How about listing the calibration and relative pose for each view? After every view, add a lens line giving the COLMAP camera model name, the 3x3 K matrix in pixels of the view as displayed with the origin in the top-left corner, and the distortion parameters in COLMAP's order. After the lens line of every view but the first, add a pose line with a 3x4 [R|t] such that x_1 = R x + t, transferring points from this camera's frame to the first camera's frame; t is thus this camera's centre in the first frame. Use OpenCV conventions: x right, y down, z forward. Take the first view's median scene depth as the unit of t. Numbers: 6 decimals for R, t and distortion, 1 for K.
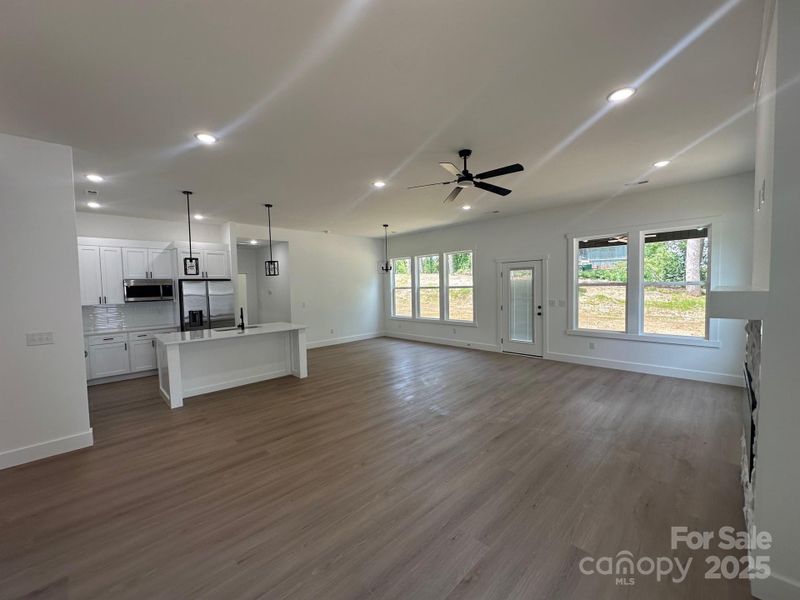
lens RADIAL K [[320.8, 0, 400.8], [0, 320.8, 297.5], [0, 0, 1]] dist [-0.004145, 0.000716]
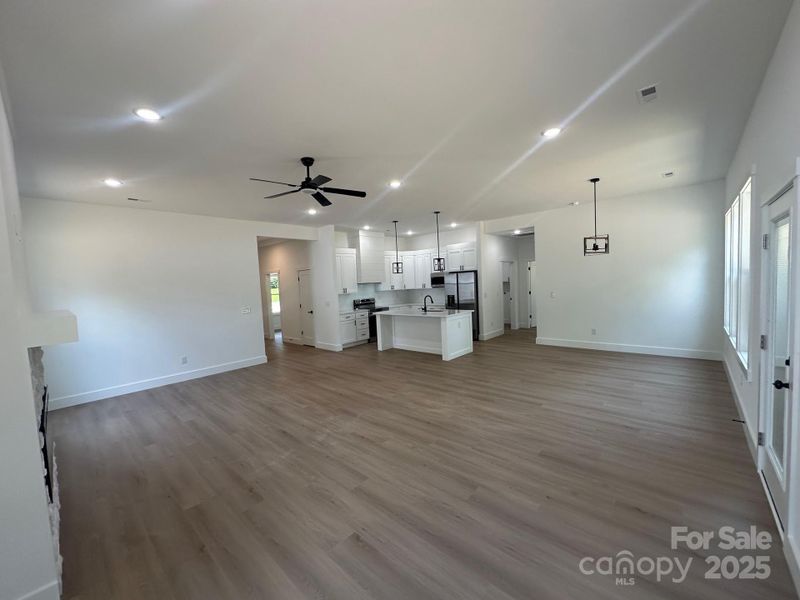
lens RADIAL K [[320.8, 0, 399.0], [0, 320.8, 301.5], [0, 0, 1]] dist [-0.004145, 0.000716]
pose [[0.050775, 0.082922, -0.995262, 0.777727], [0.011427, 0.996434, 0.083603, -0.053195], [0.998645, -0.015617, 0.049646, 0.760881]]
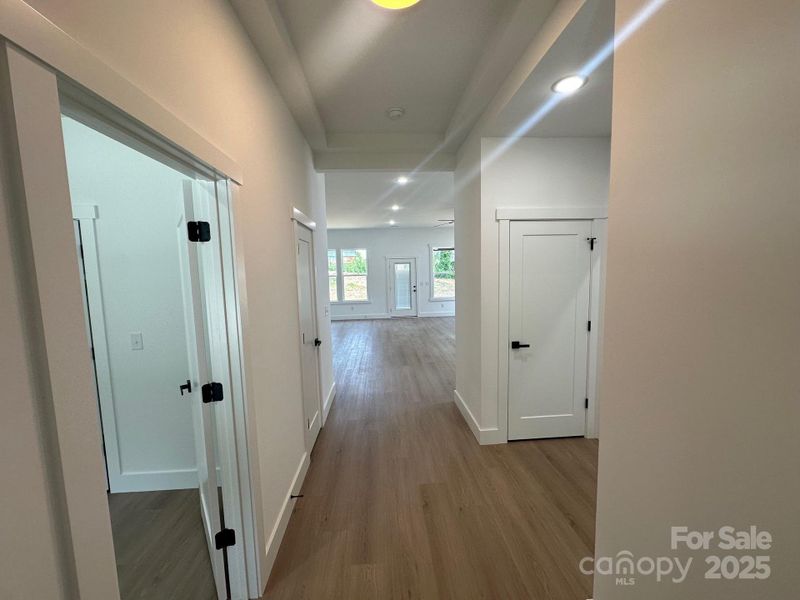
lens RADIAL K [[320.8, 0, 401.1], [0, 320.8, 301.7], [0, 0, 1]] dist [-0.004145, 0.000716]
pose [[0.647819, -0.065567, 0.758967, -0.989297], [0.037295, 0.997824, 0.054368, 0.016748], [-0.760881, -0.006915, 0.648855, -0.033275]]
